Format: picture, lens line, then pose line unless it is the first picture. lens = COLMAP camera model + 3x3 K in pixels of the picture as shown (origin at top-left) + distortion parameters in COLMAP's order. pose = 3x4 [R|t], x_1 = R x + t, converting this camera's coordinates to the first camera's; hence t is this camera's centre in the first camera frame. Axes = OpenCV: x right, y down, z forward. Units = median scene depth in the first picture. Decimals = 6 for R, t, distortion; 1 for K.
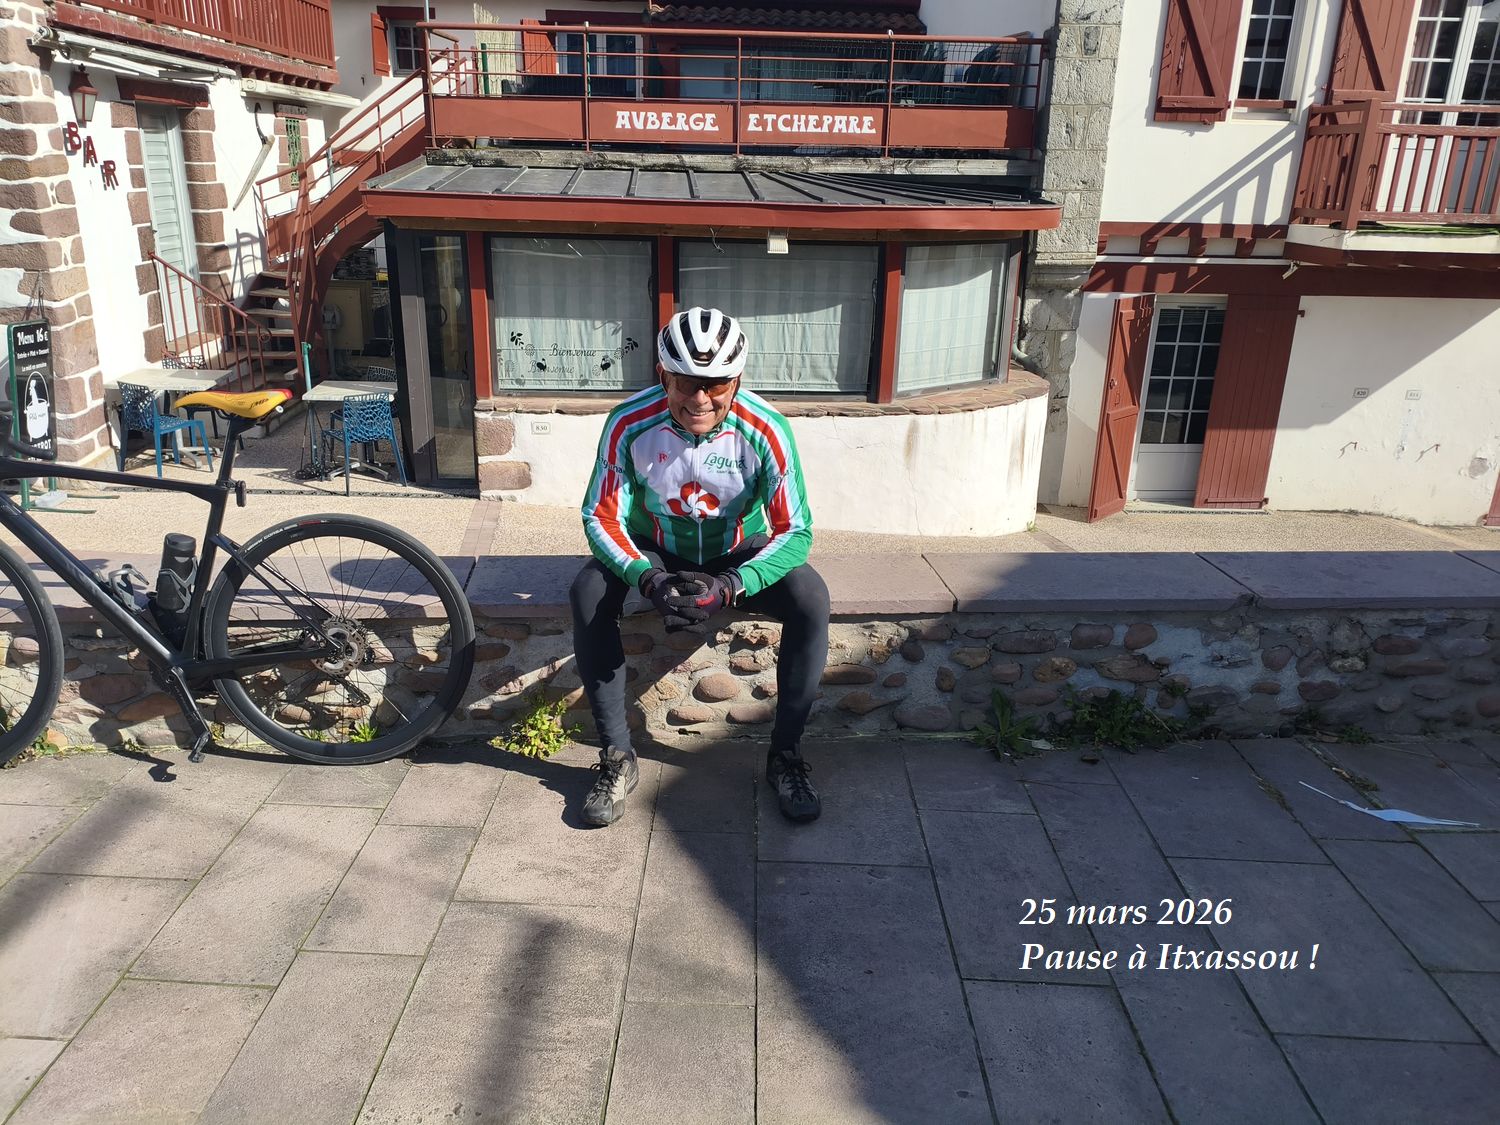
lens RADIAL K [[1123.4, 0, 720.8], [0, 1123.4, 572.2], [0, 0, 1]] dist [0.022520, -0.031191]
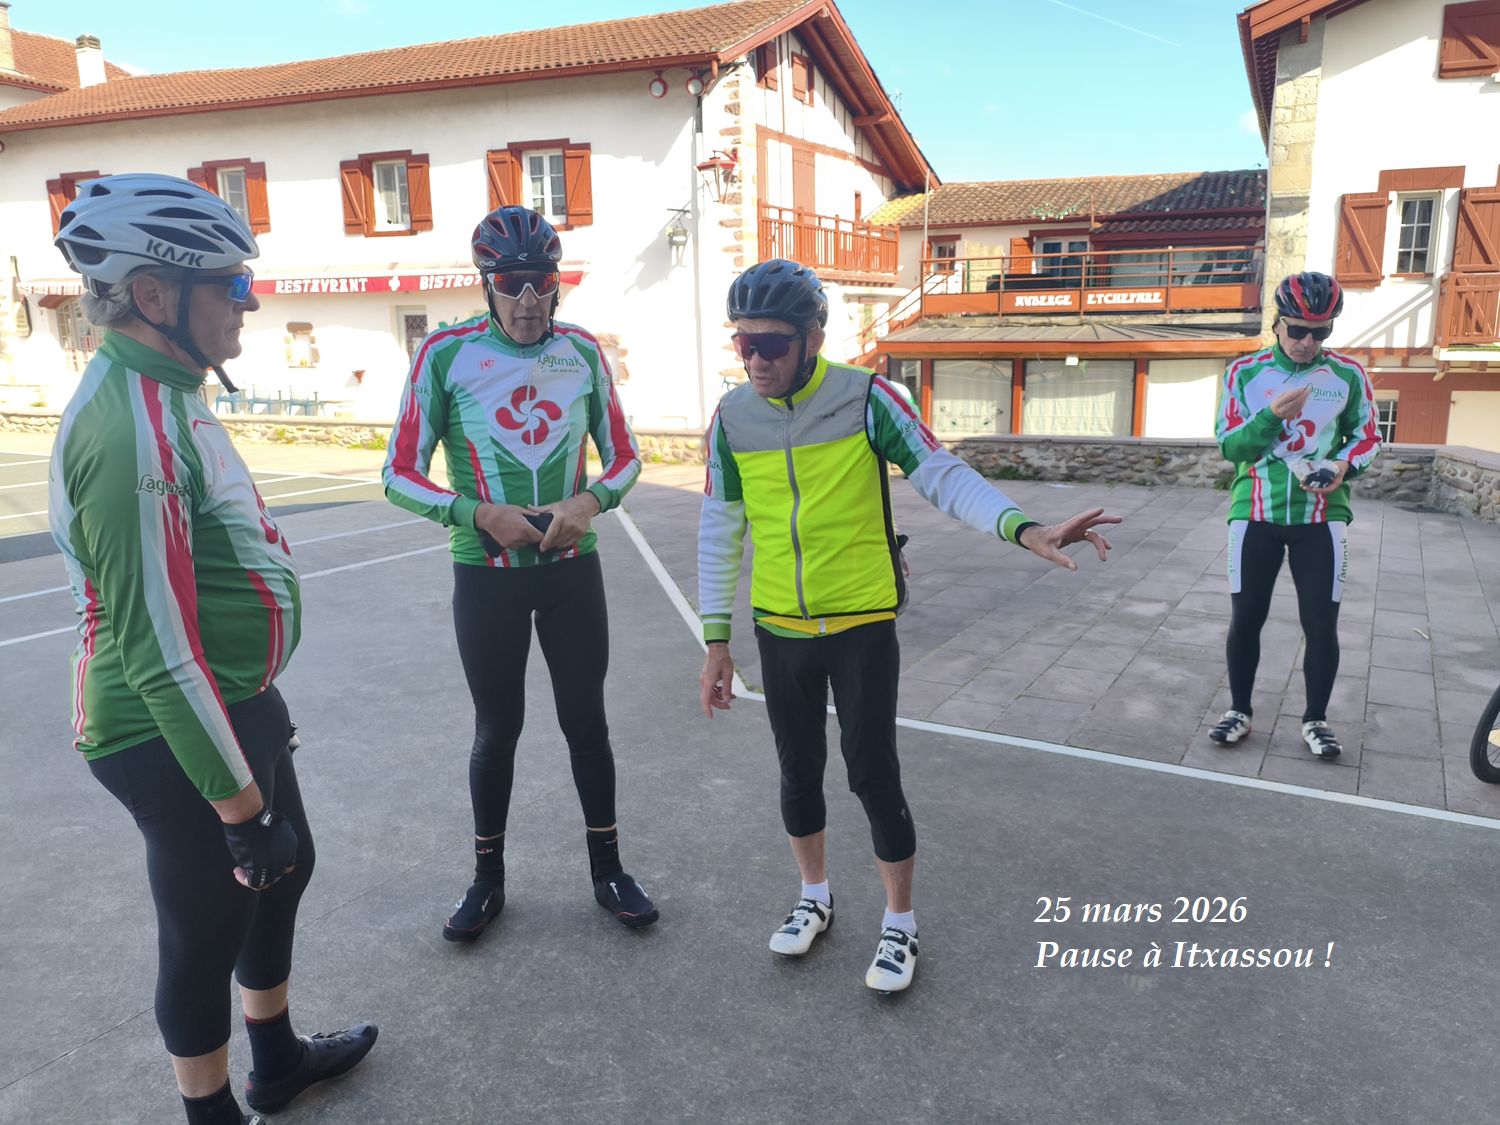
lens RADIAL K [[1123.4, 0, 743.7], [0, 1123.4, 561.2], [0, 0, 1]] dist [0.022520, -0.031191]
pose [[0.879819, 0.066971, -0.470567, 0.436505], [-0.132363, 0.985383, -0.107240, 0.300904], [0.456506, 0.156637, 0.875823, -0.820091]]
